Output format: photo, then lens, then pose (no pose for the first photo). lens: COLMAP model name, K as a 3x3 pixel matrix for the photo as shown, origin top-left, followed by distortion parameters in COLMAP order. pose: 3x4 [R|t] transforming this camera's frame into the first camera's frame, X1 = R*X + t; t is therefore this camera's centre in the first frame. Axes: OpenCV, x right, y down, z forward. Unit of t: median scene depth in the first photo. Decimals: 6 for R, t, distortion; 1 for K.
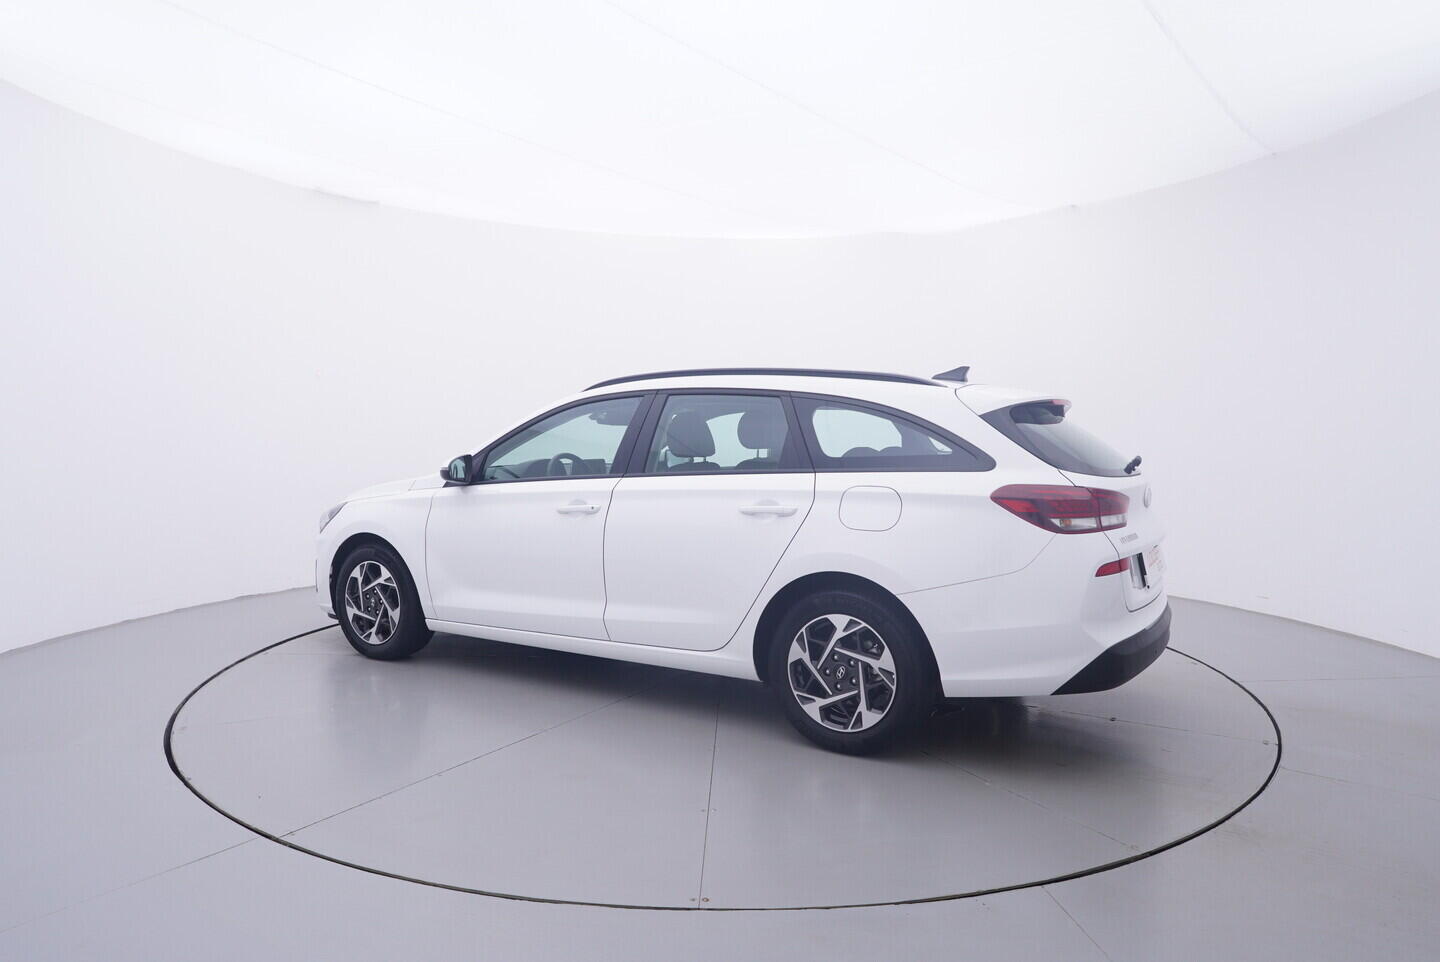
lens RADIAL K [[953.8, 0, 719.2], [0, 953.8, 461.8], [0, 0, 1]] dist [-0.006710, -0.002560]
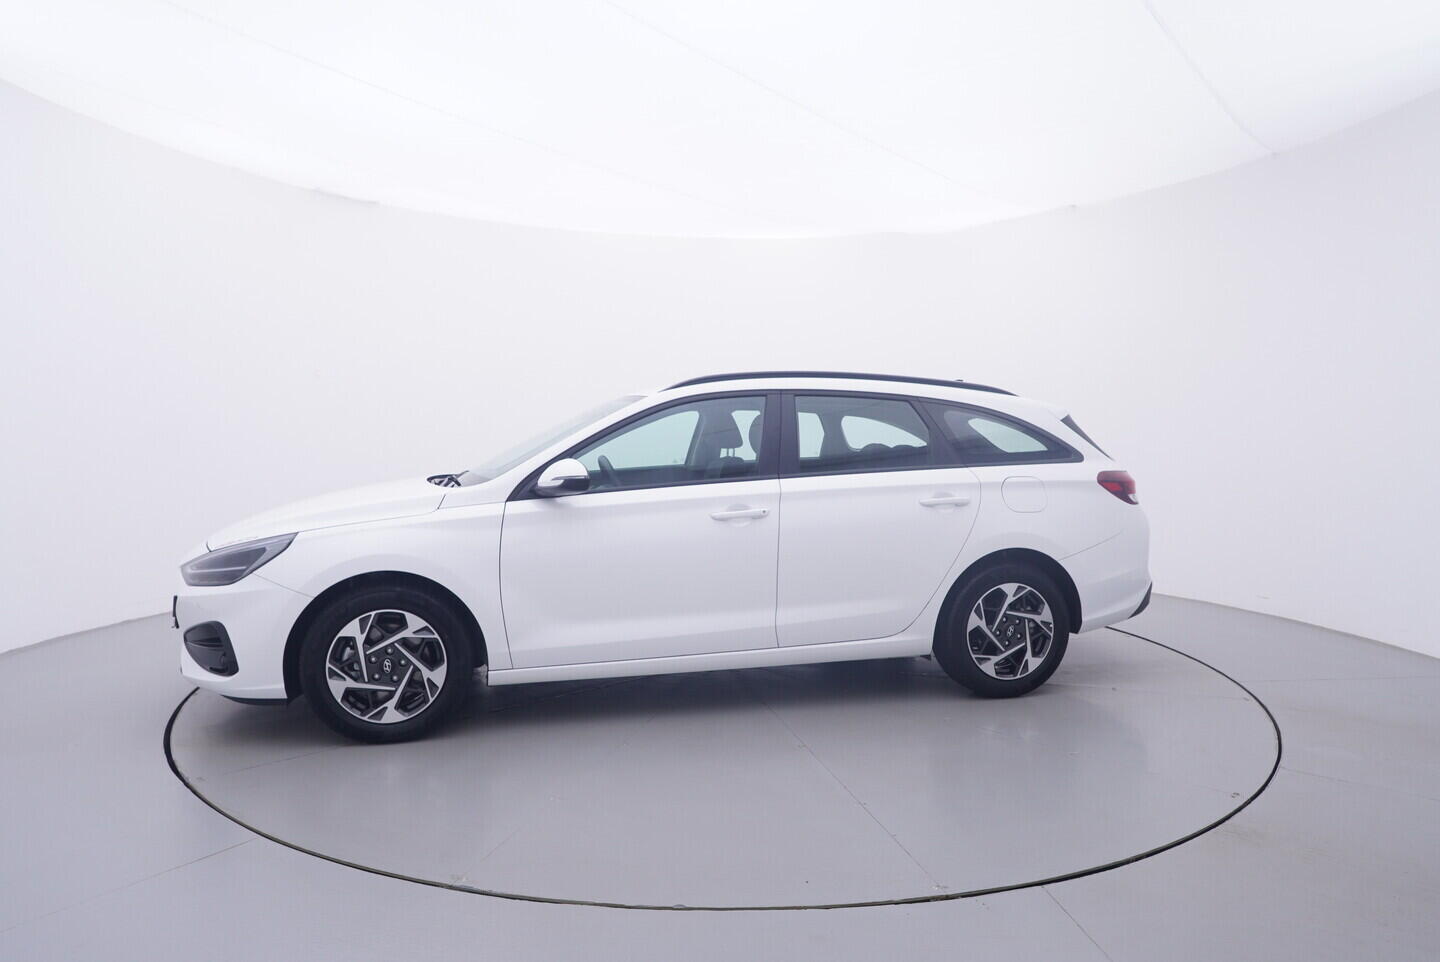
lens RADIAL K [[886.7, 0, 646.0], [0, 886.7, 427.0], [0, 0, 1]] dist [-0.005408, -0.001260]
pose [[0.700219, -0.002260, 0.713924, -0.904486], [0.019093, 0.999697, -0.015561, -0.027362], [-0.713673, 0.024528, 0.700050, 0.482354]]
